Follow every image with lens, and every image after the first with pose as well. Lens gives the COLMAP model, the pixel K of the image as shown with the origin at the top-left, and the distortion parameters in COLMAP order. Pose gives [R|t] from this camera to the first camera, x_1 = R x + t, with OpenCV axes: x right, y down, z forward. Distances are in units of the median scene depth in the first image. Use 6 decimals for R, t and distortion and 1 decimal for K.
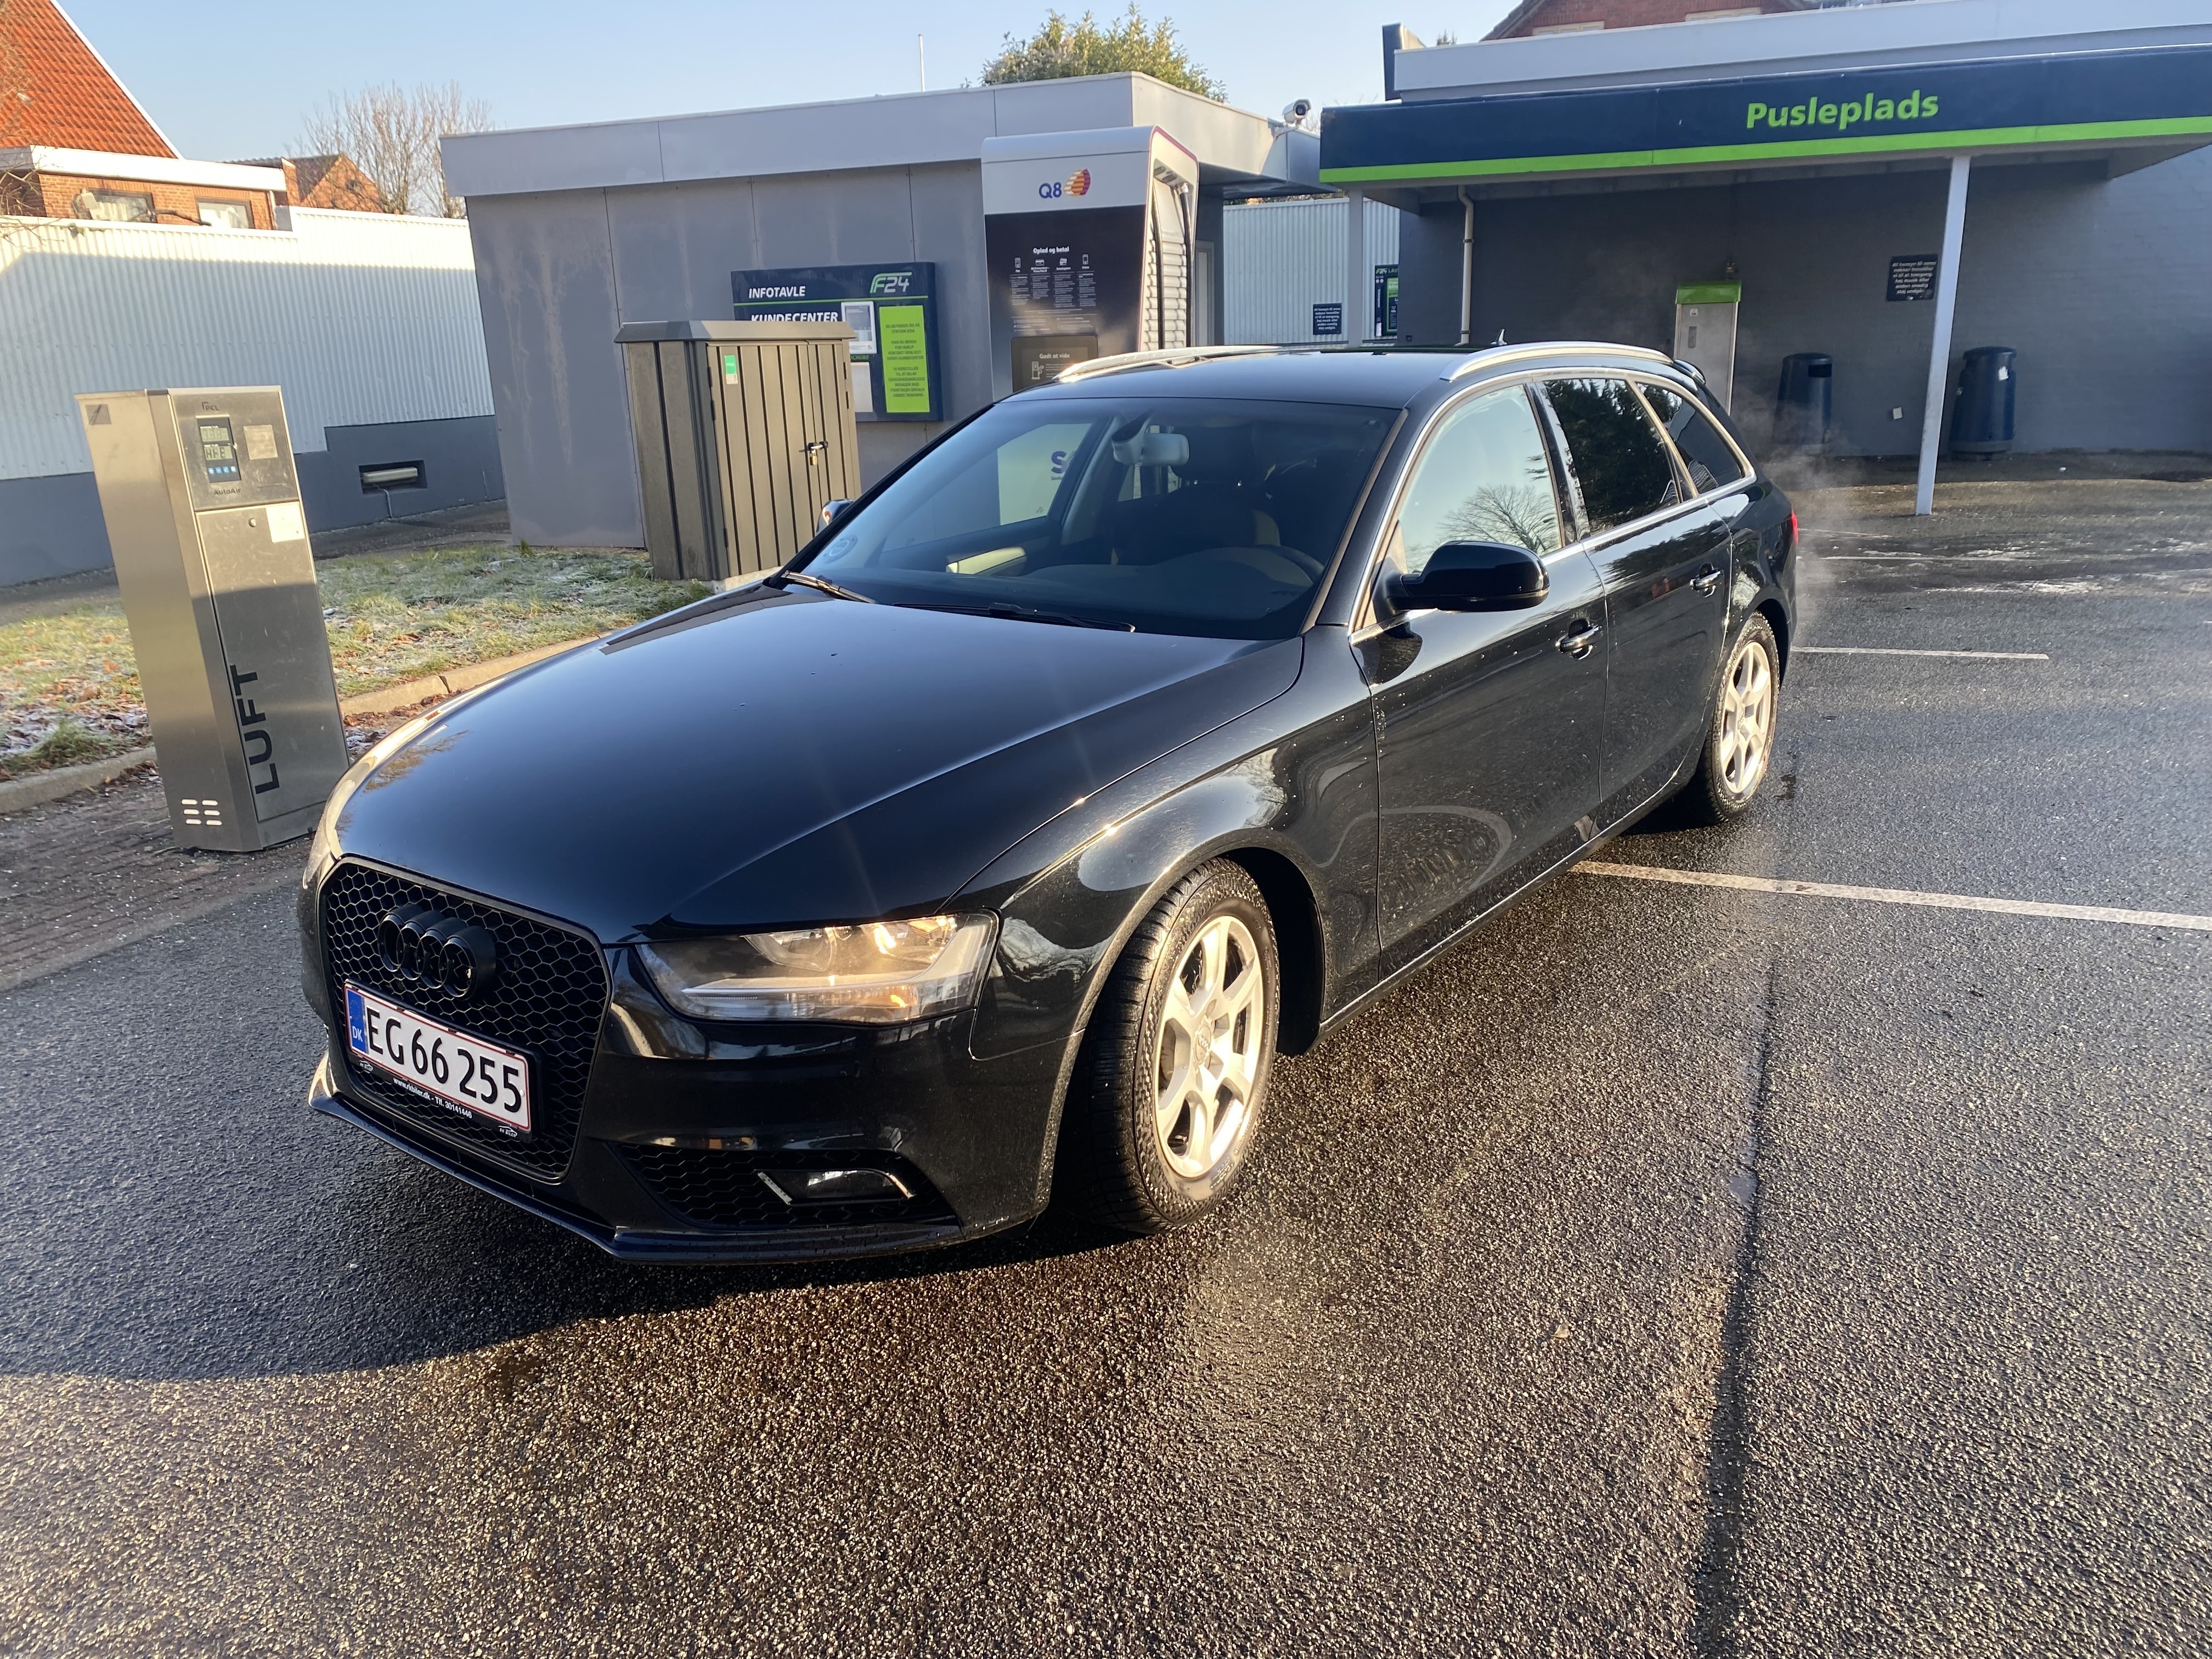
lens RADIAL K [[1668.6, 0, 1105.7], [0, 1668.6, 830.6], [0, 0, 1]] dist [0.015667, 0.000035]
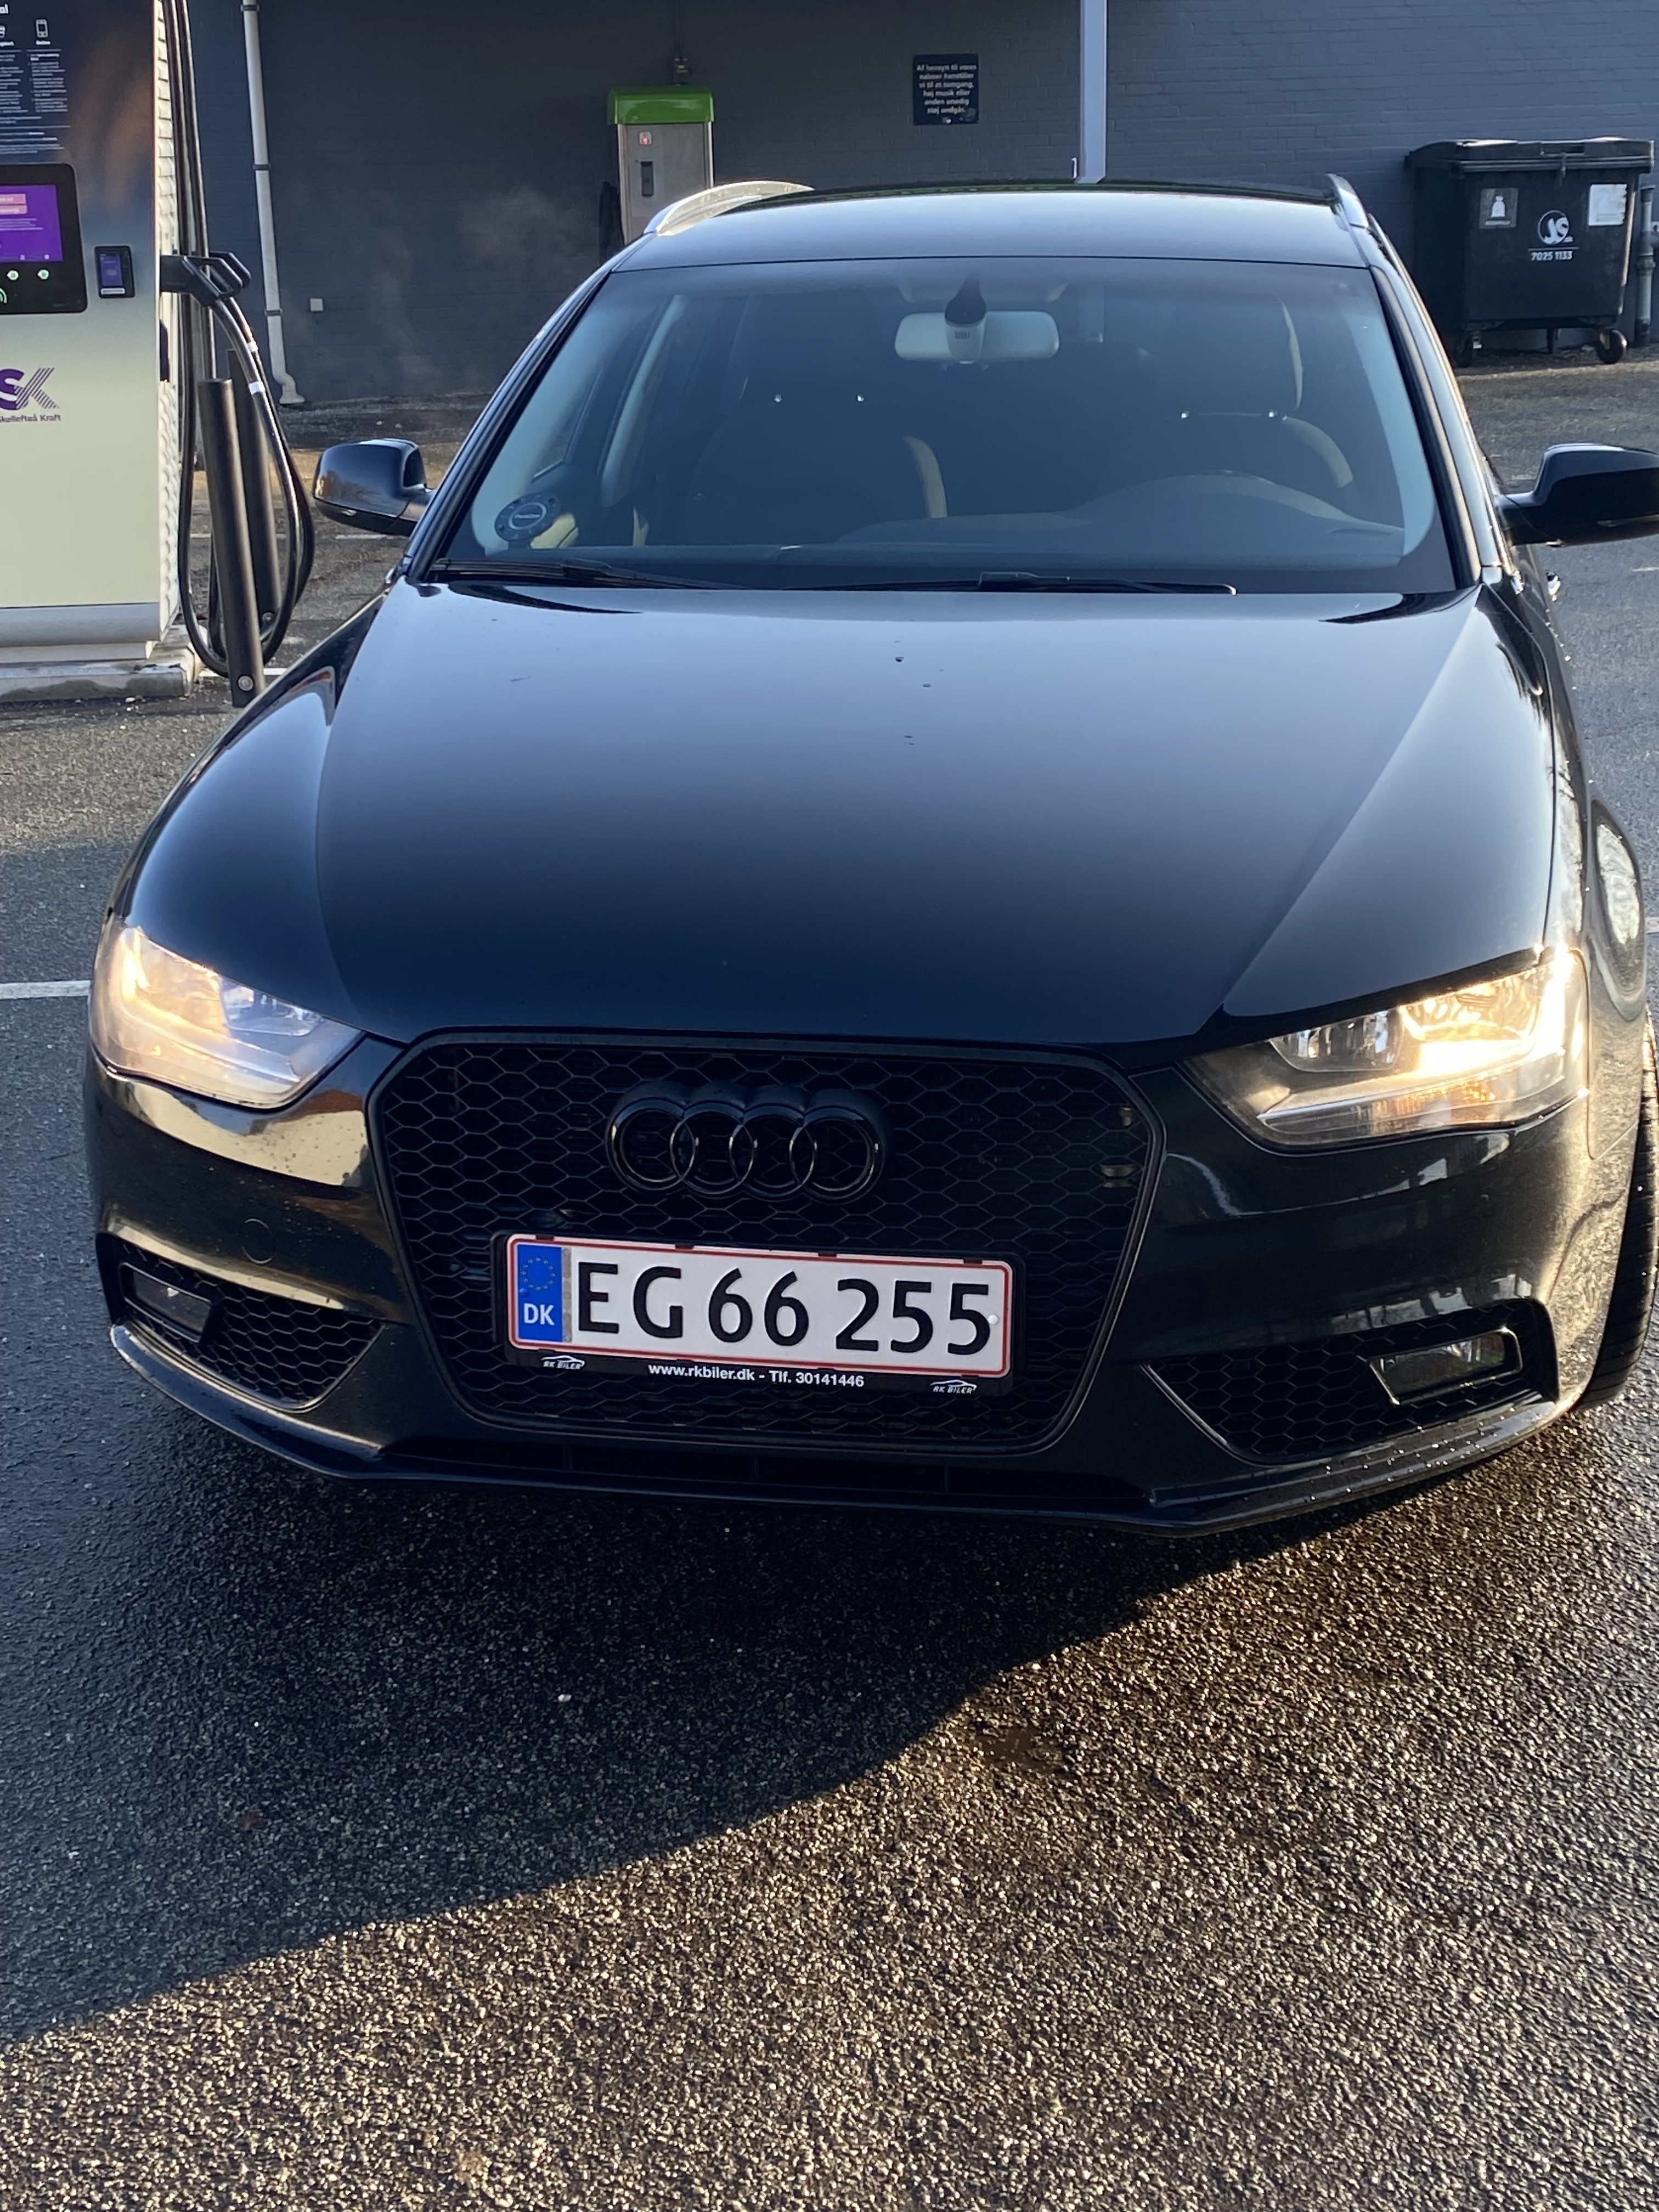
lens RADIAL K [[3009.1, 0, 830.5], [0, 3009.1, 1105.5], [0, 0, 1]] dist [0.009738, 0.000000]
pose [[0.878268, -0.136304, 0.458330, -0.881438], [0.130998, 0.990427, 0.043522, 0.014198], [-0.459874, 0.021816, 0.887716, -0.013555]]
